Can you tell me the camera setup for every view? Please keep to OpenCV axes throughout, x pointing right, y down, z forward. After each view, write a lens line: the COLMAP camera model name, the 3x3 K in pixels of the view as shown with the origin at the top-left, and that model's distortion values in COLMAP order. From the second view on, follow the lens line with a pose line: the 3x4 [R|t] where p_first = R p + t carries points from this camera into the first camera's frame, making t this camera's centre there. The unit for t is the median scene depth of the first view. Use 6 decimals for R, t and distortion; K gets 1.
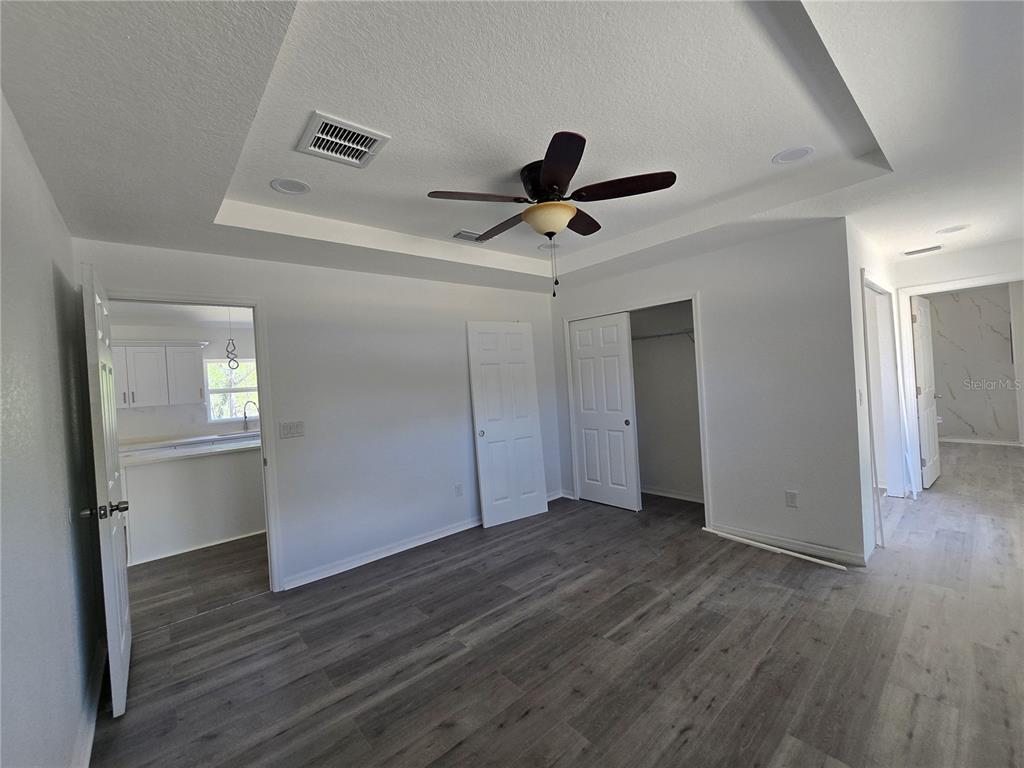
lens RADIAL K [[423.0, 0, 507.2], [0, 423.0, 381.3], [0, 0, 1]] dist [-0.005846, 0.000922]
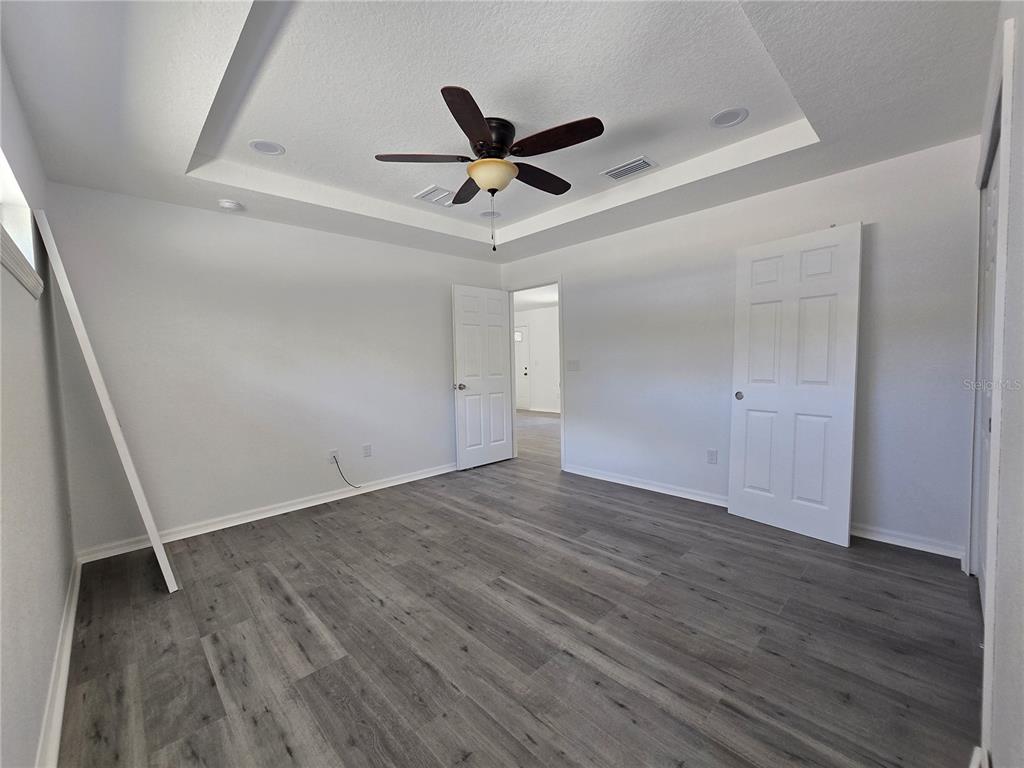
lens RADIAL K [[423.0, 0, 515.4], [0, 423.0, 383.7], [0, 0, 1]] dist [-0.005846, 0.000922]
pose [[0.056828, 0.116875, -0.991519, 0.956868], [0.012814, 0.992957, 0.117779, 0.010103], [0.998302, -0.019398, 0.054930, 0.784707]]
